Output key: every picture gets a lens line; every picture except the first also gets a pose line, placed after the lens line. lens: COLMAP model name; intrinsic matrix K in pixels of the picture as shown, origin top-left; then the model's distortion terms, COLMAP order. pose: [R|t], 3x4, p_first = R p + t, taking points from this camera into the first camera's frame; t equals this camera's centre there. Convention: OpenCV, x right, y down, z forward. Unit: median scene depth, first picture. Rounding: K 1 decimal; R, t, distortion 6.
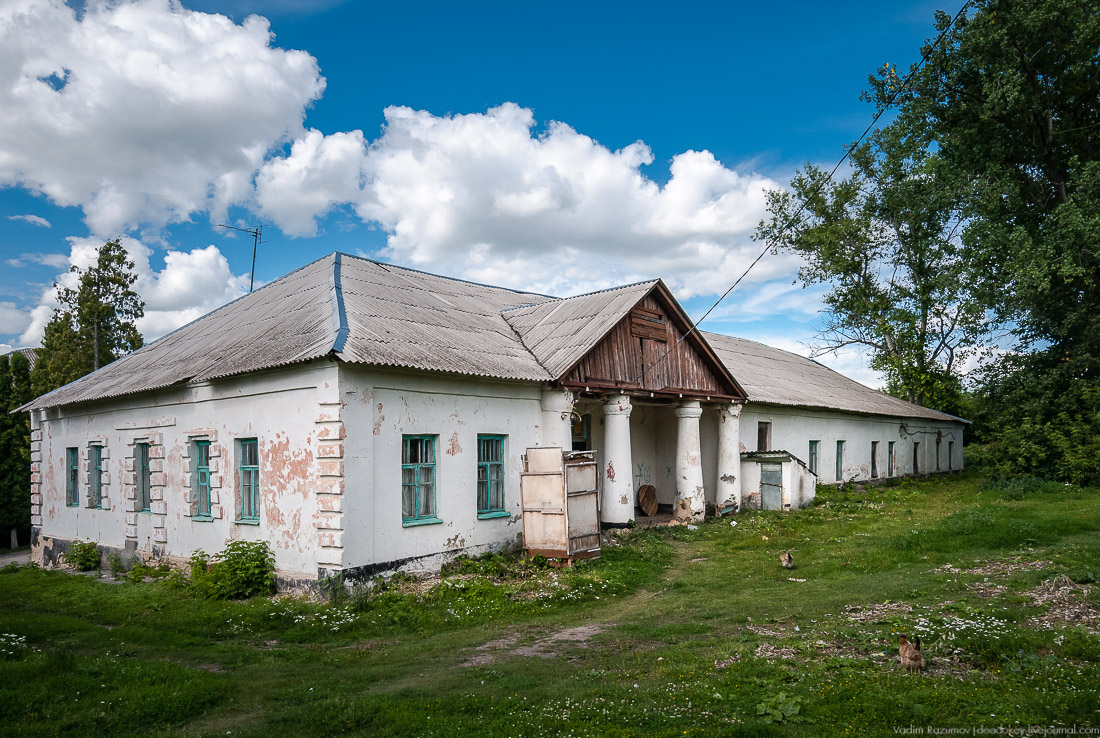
lens RADIAL K [[755.5, 0, 549.5], [0, 755.5, 370.0], [0, 0, 1]] dist [-0.001748, 0.000103]
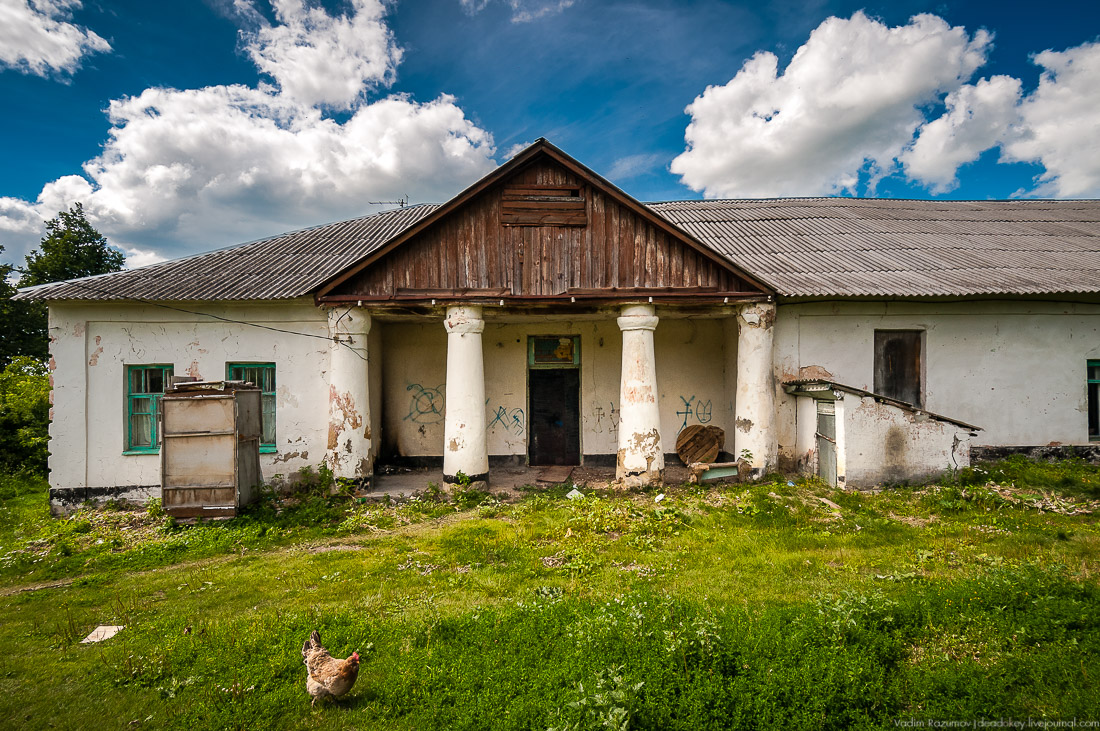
lens RADIAL K [[586.3, 0, 550.3], [0, 586.3, 324.0], [0, 0, 1]] dist [-0.002444, -0.000479]
pose [[0.675647, -0.066097, -0.734256, 0.559221], [0.080468, 0.996634, -0.015670, 0.063721], [0.732820, -0.048497, 0.678692, 0.632996]]
